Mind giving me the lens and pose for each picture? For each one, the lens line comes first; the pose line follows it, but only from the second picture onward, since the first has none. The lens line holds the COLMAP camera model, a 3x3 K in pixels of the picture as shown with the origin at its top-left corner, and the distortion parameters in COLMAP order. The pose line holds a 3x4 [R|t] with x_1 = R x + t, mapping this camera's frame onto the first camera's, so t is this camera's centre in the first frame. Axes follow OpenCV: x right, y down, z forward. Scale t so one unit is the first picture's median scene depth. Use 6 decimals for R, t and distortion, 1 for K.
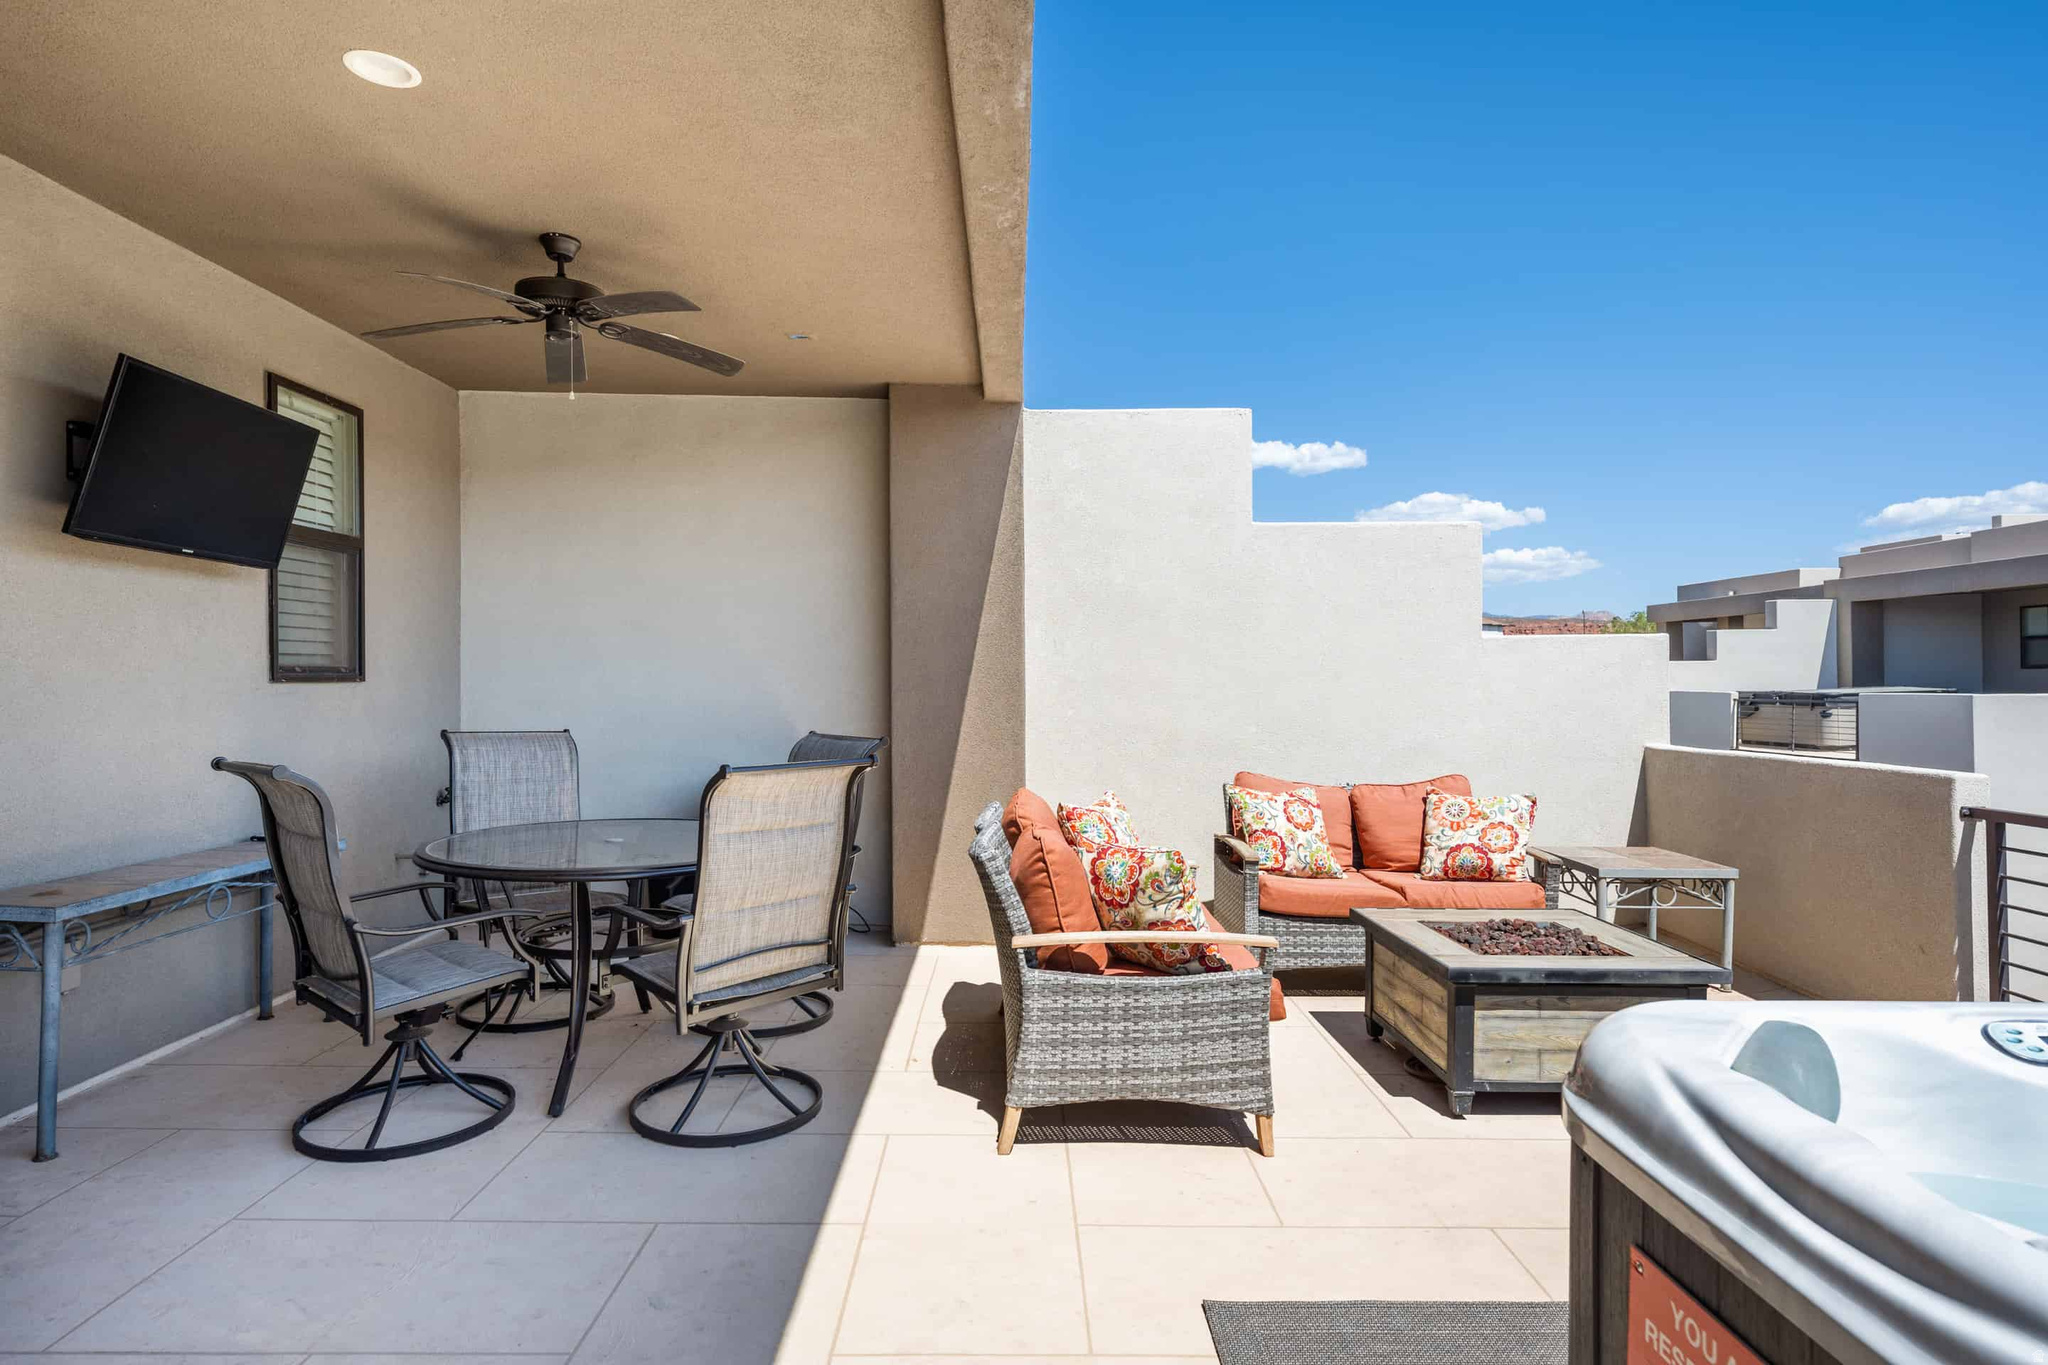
lens RADIAL K [[1084.3, 0, 1015.2], [0, 1084.3, 673.5], [0, 0, 1]] dist [-0.001988, 0.000210]
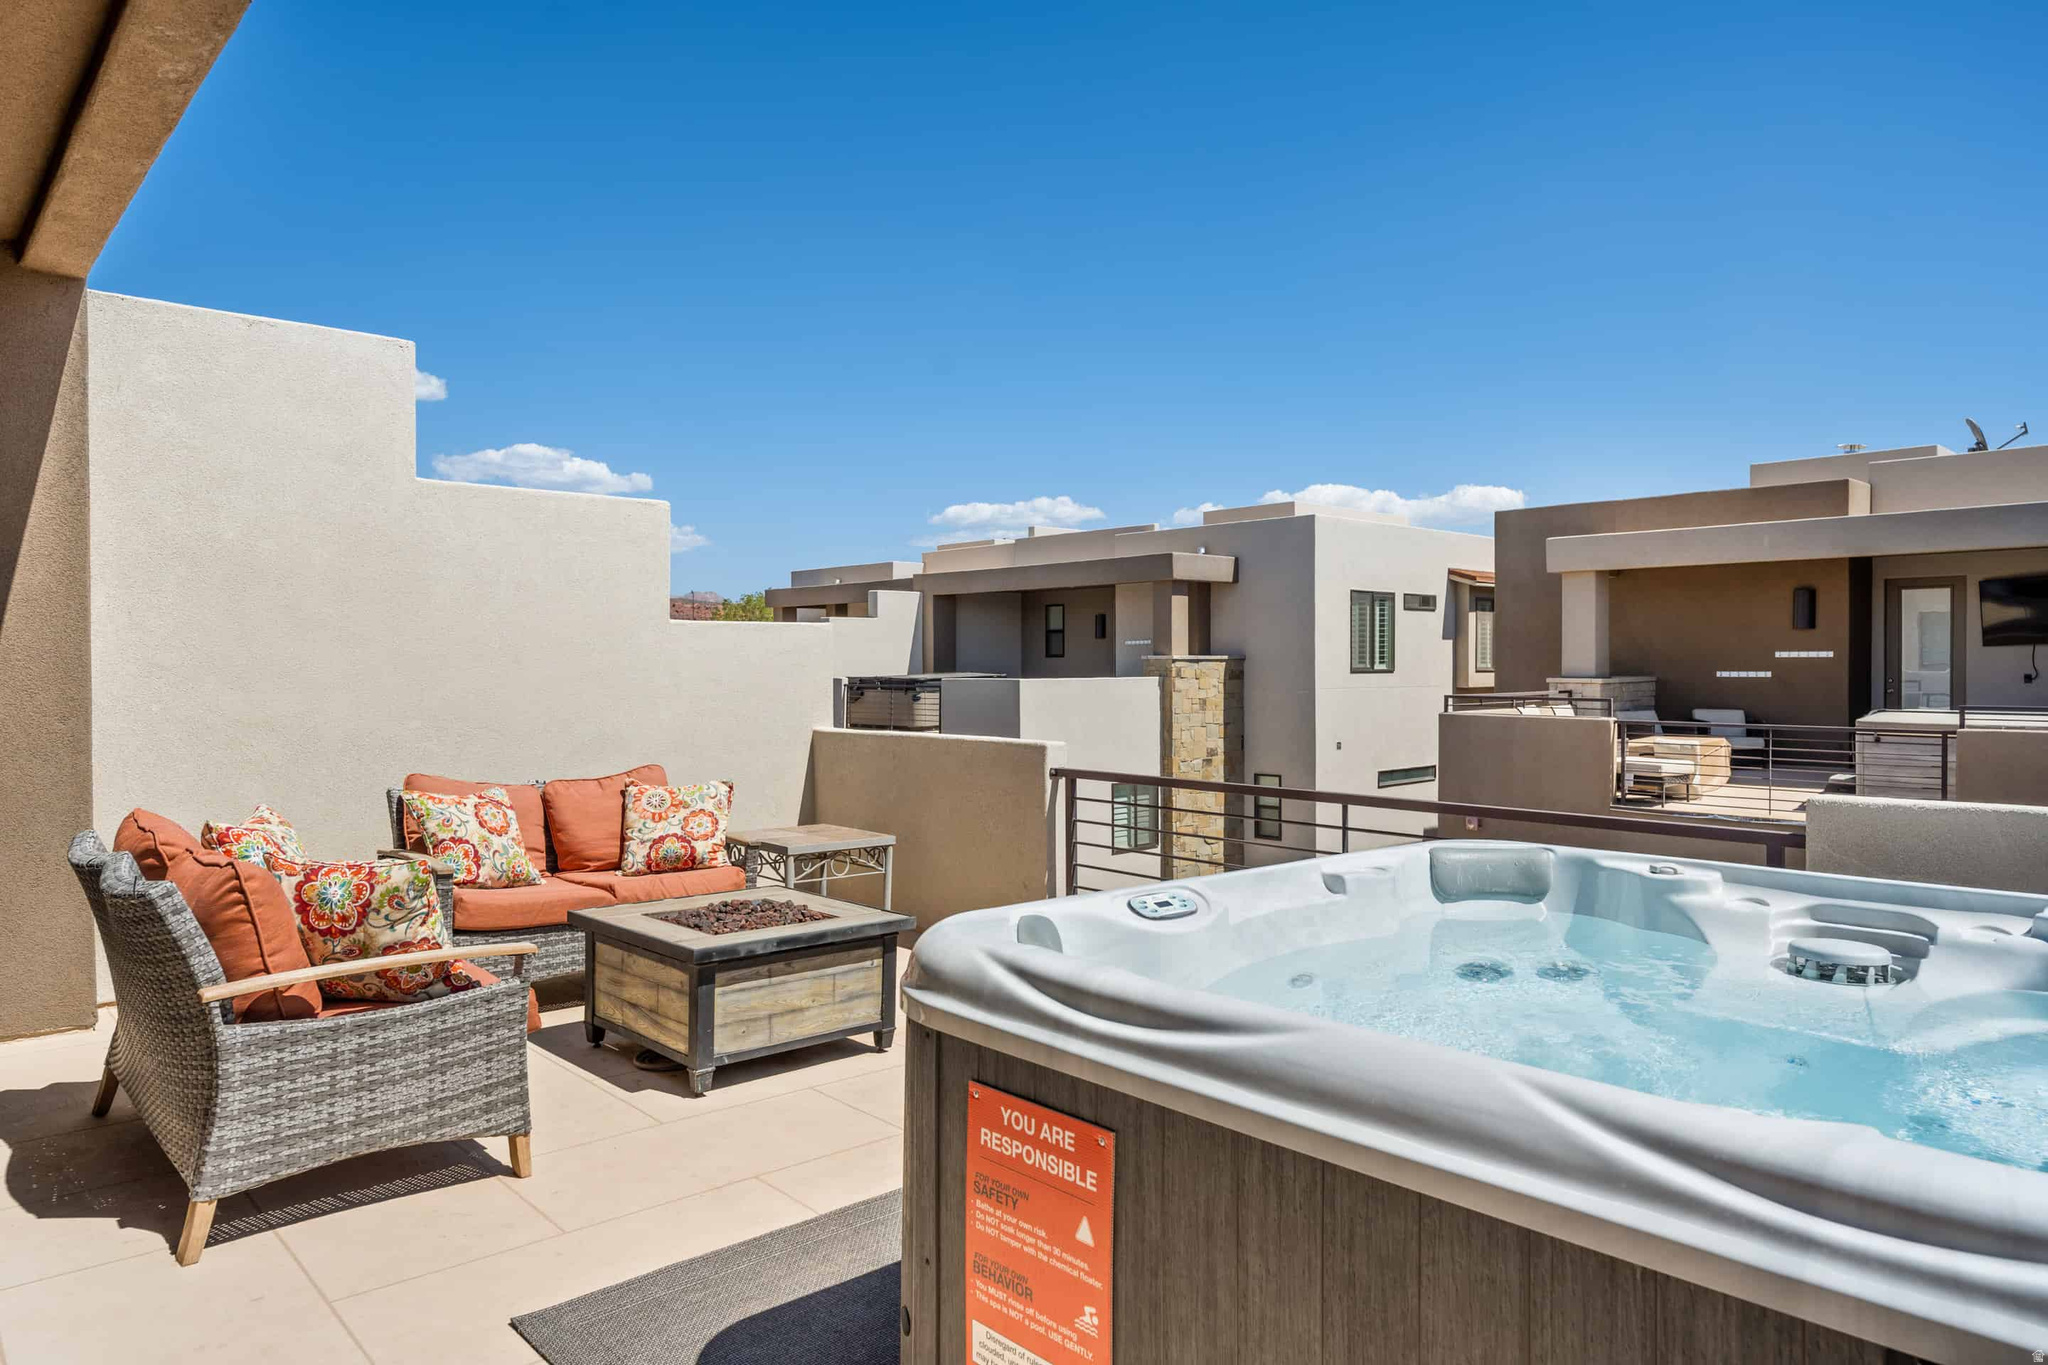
lens RADIAL K [[1271.7, 0, 1034.2], [0, 1271.7, 675.7], [0, 0, 1]] dist [-0.005064, -0.003878]
pose [[0.733168, -0.001938, 0.680045, -0.152726], [-0.008259, 0.999897, 0.011753, -0.002119], [-0.679998, -0.014233, 0.733076, -0.075433]]
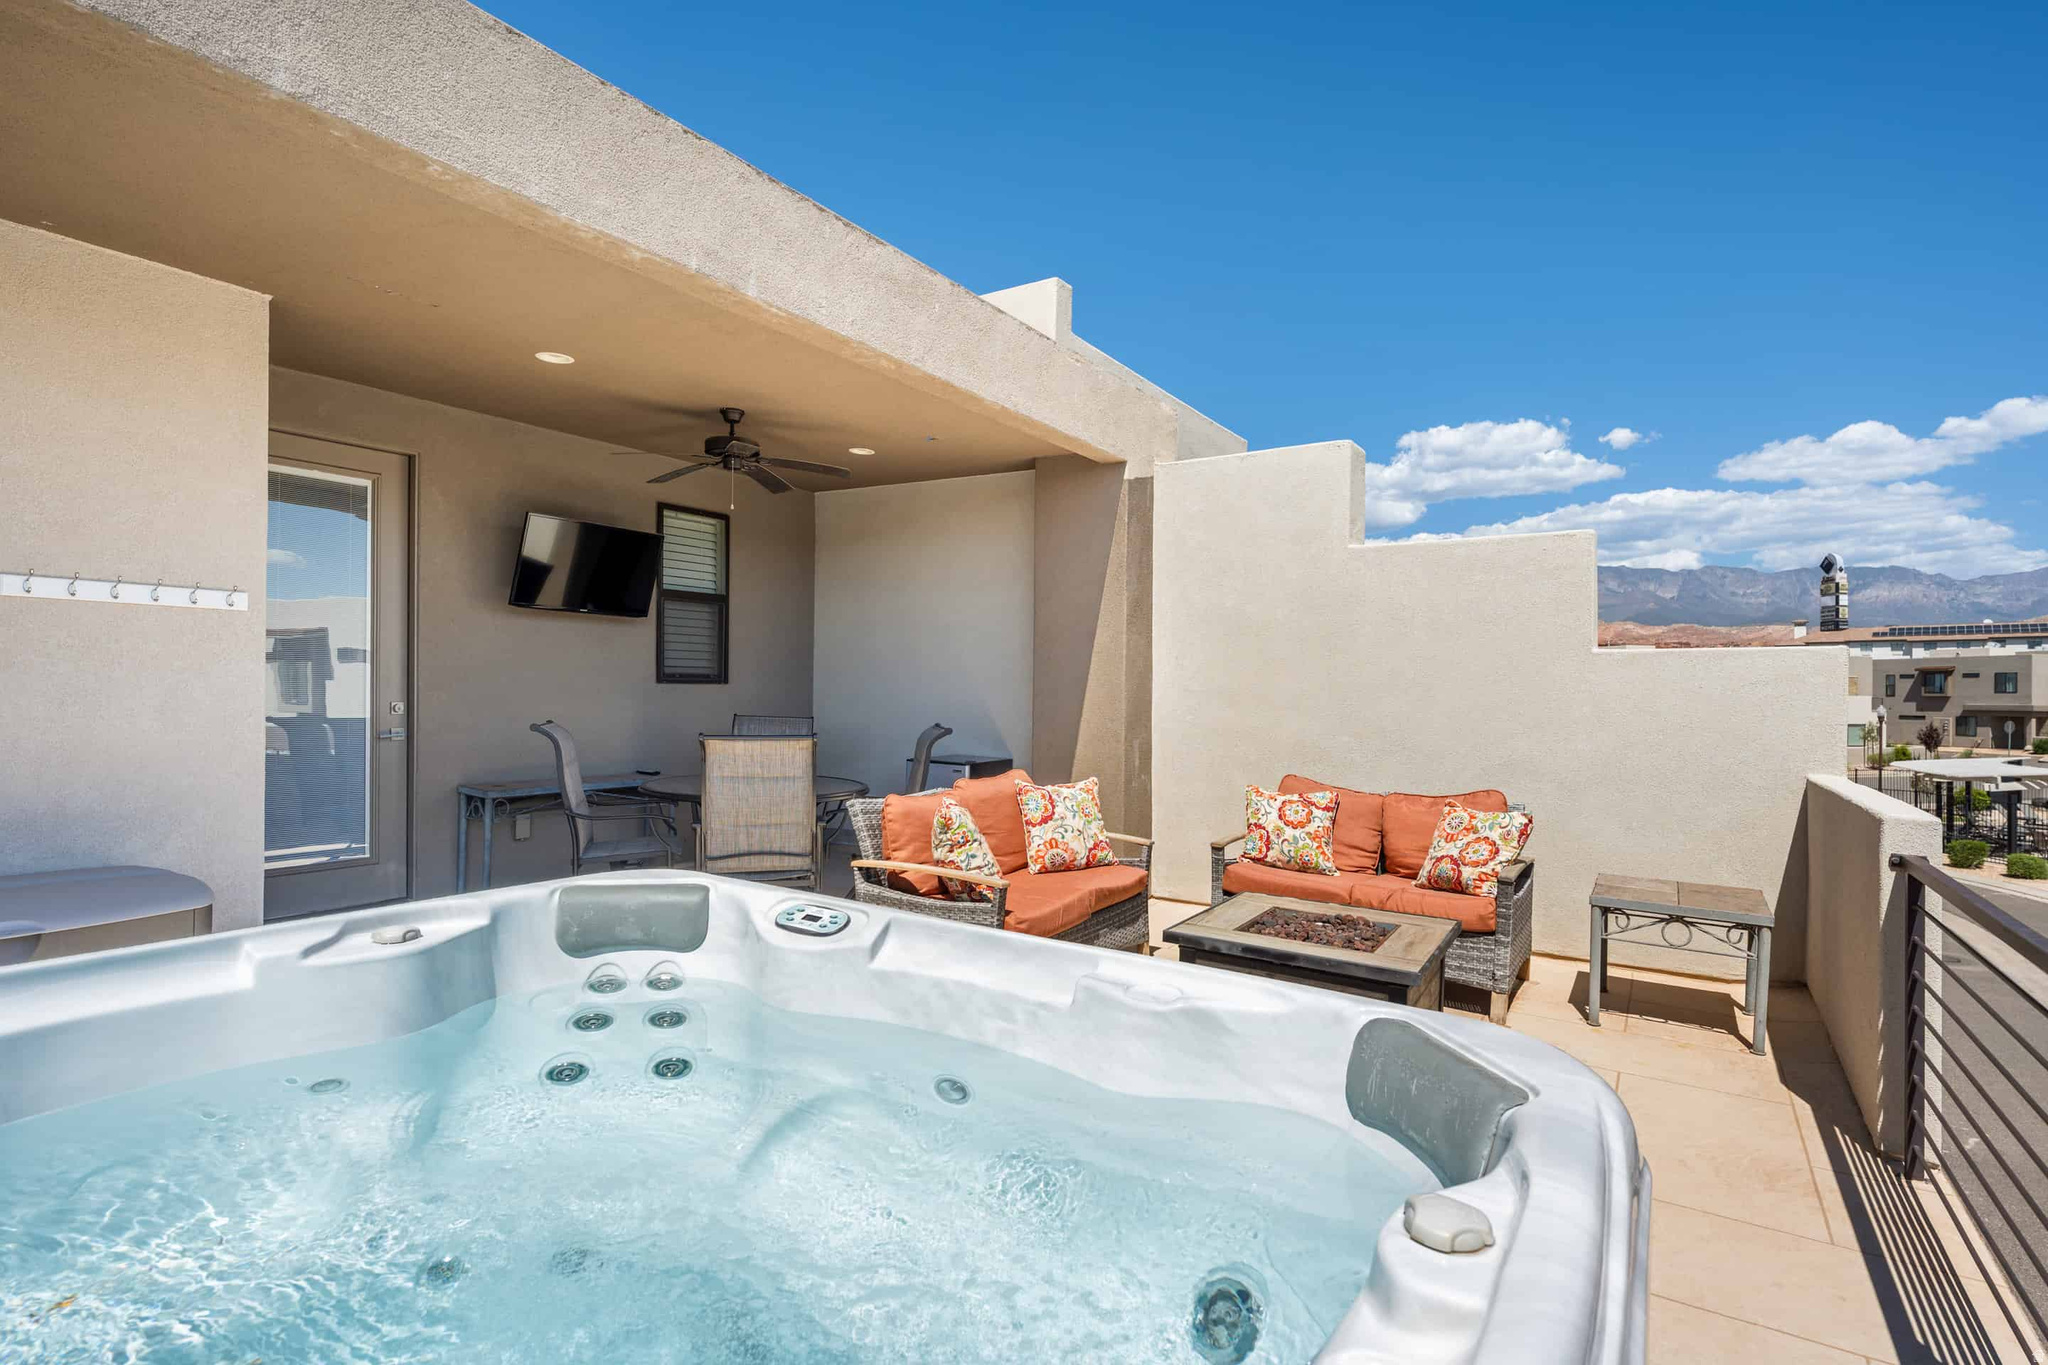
lens RADIAL K [[992.4, 0, 1018.3], [0, 992.4, 681.9], [0, 0, 1]] dist [-0.001262, 0.000594]
pose [[0.834423, 0.010056, -0.551033, 0.749646], [-0.013972, 0.999898, -0.002910, 0.003985], [0.550947, 0.010127, 0.834479, 0.001066]]
